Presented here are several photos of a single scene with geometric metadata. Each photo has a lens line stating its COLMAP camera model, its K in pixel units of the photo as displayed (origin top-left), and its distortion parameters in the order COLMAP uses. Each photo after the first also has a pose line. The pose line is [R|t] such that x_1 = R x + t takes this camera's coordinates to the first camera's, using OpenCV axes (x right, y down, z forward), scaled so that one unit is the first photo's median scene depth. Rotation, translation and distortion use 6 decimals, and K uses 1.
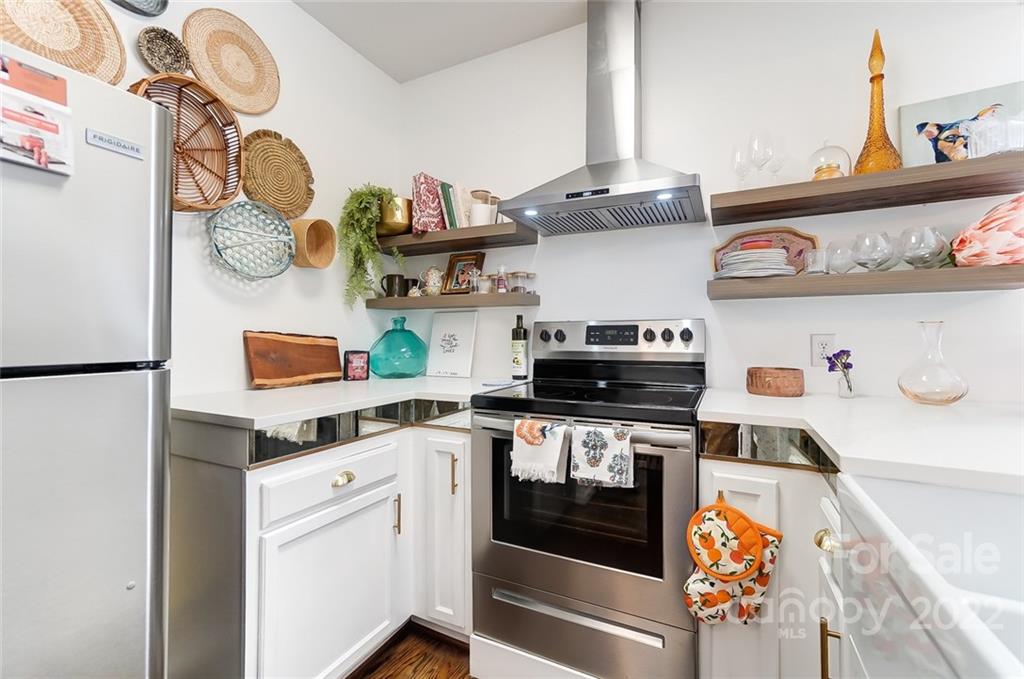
lens RADIAL K [[437.2, 0, 510.7], [0, 437.2, 335.8], [0, 0, 1]] dist [0.000003, 0.000353]
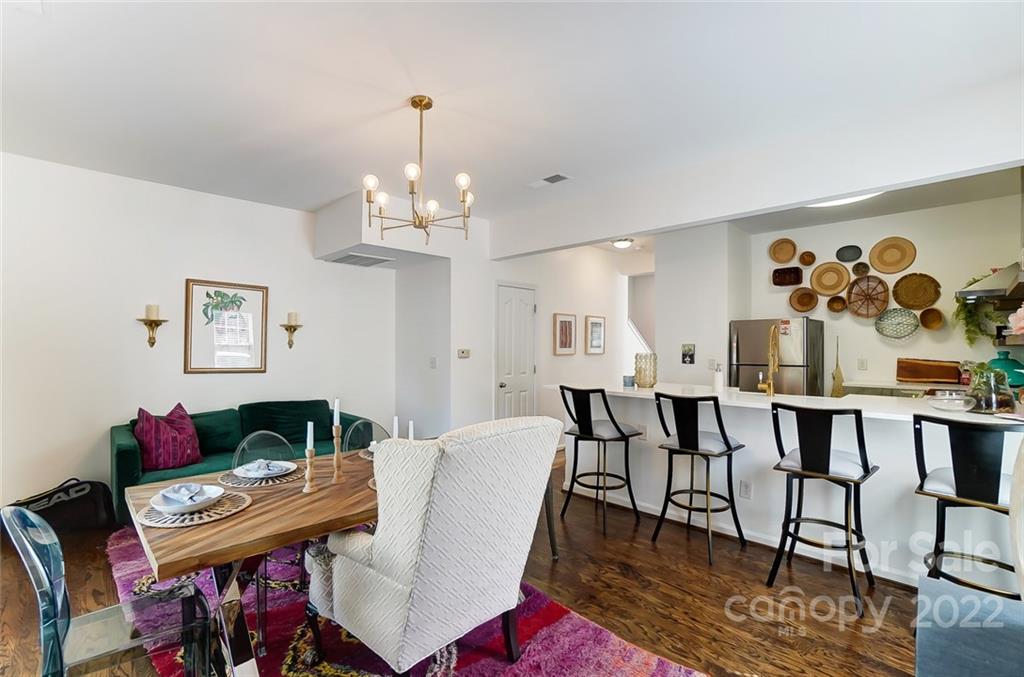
lens RADIAL K [[476.0, 0, 525.9], [0, 476.0, 343.8], [0, 0, 1]] dist [-0.001924, 0.000010]
pose [[-0.262053, -0.008015, -0.965020, 2.796283], [-0.000926, 0.999967, -0.008054, -0.076970], [0.965053, -0.001217, -0.262052, -0.376310]]
